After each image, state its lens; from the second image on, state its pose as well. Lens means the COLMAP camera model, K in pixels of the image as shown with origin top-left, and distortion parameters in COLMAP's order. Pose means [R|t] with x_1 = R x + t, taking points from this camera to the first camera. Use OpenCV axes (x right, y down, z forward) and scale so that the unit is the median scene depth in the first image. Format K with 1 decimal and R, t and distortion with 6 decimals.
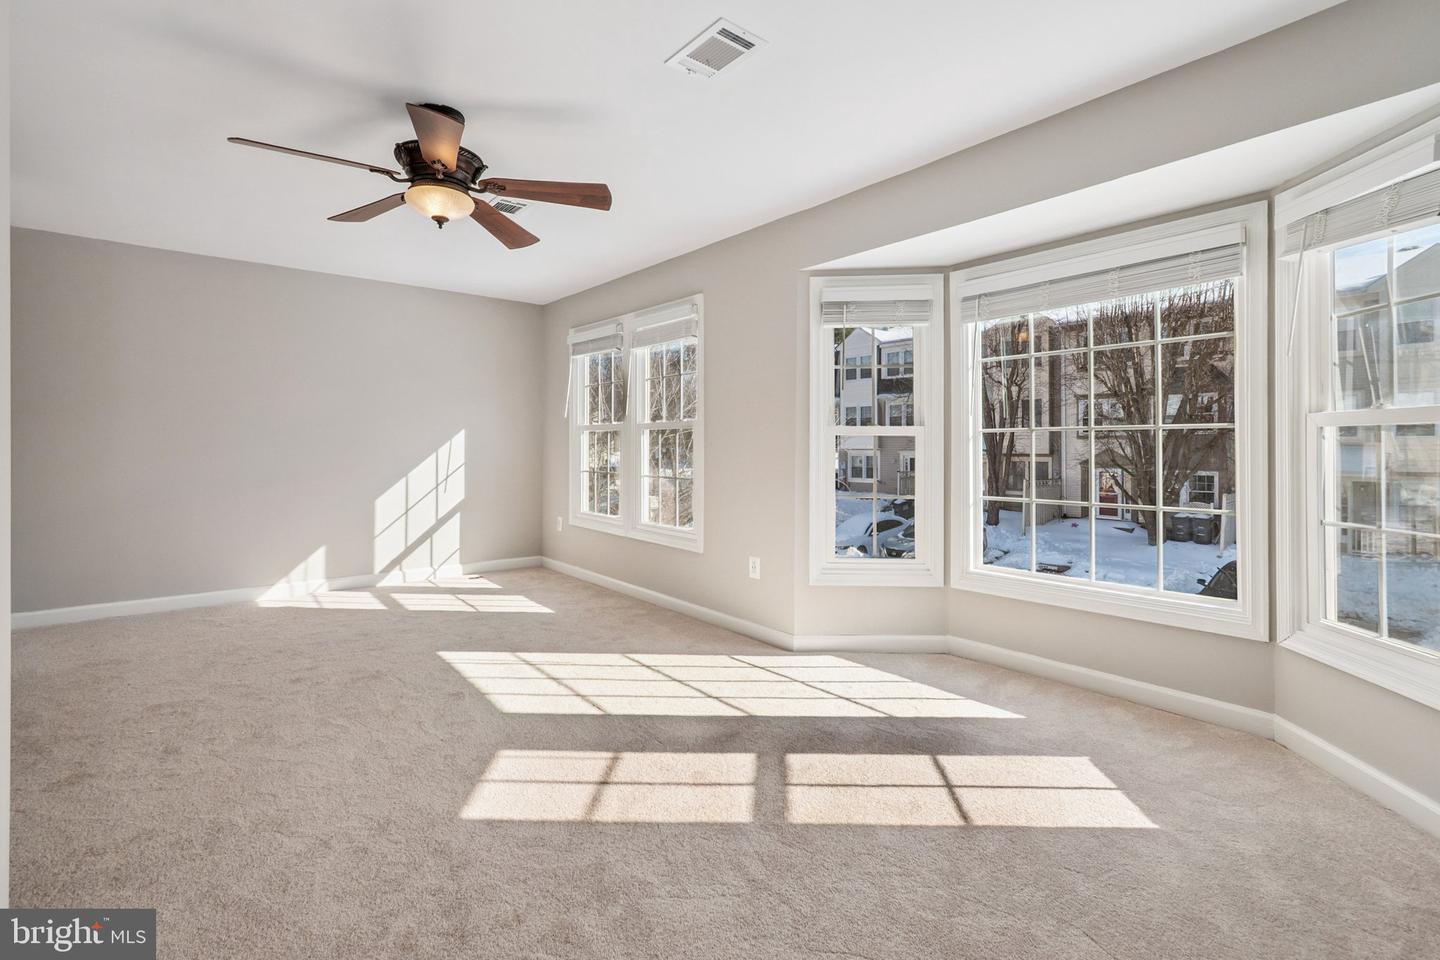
lens RADIAL K [[642.0, 0, 728.2], [0, 642.0, 453.4], [0, 0, 1]] dist [-0.000326, -0.000856]
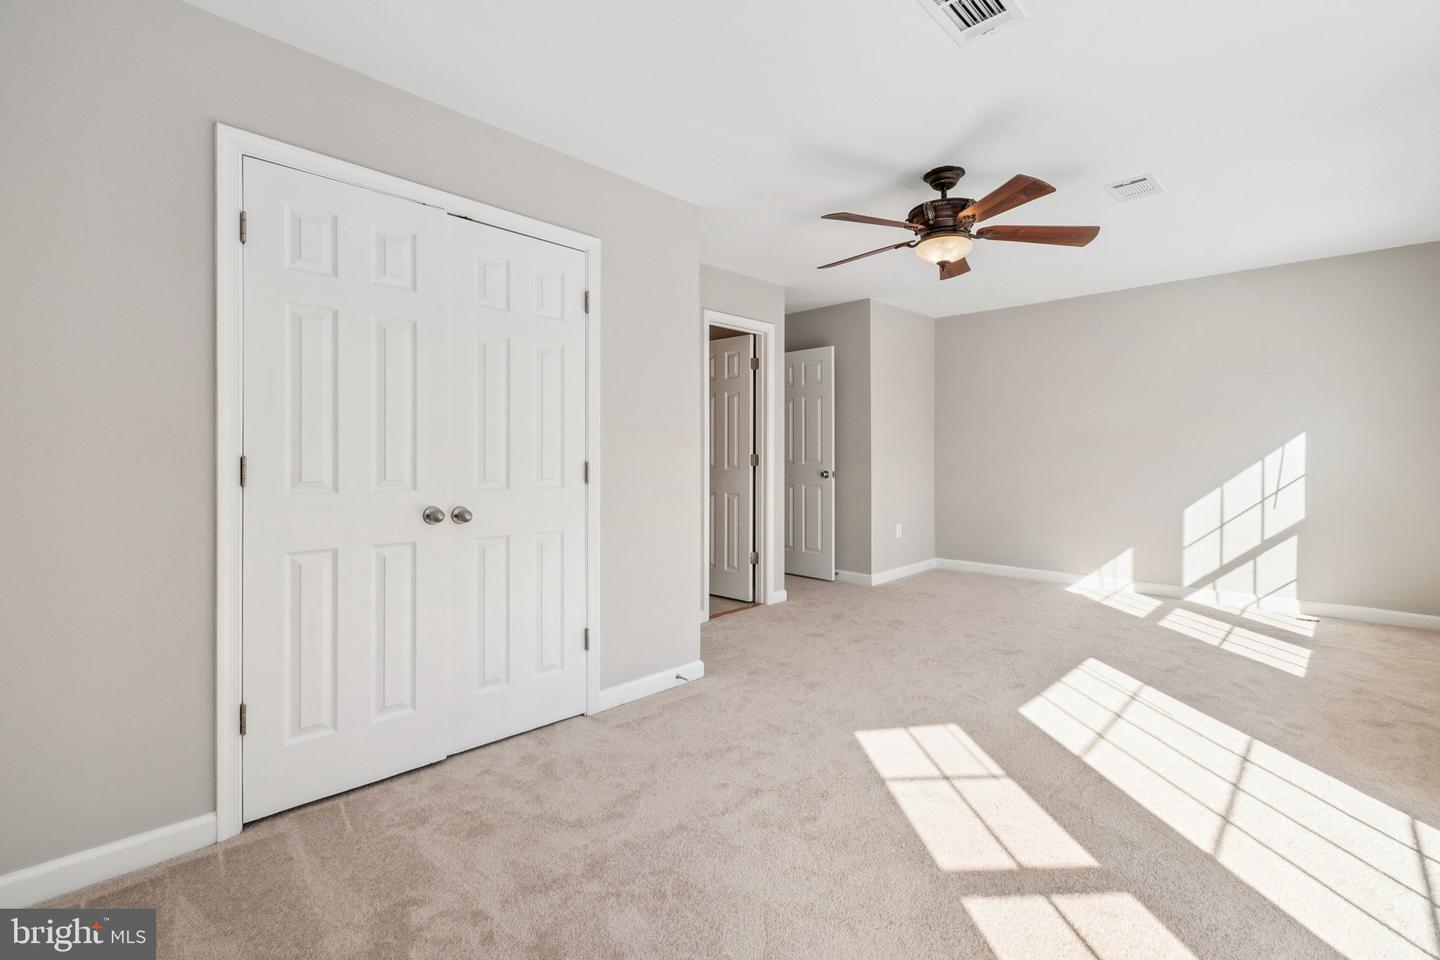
lens RADIAL K [[658.8, 0, 755.7], [0, 658.8, 470.5], [0, 0, 1]] dist [0.014726, -0.010588]
pose [[0.133261, 0.023582, -0.990800, 0.344061], [-0.010132, 0.999697, 0.022431, -0.001758], [0.991029, 0.007049, 0.133459, 0.231900]]
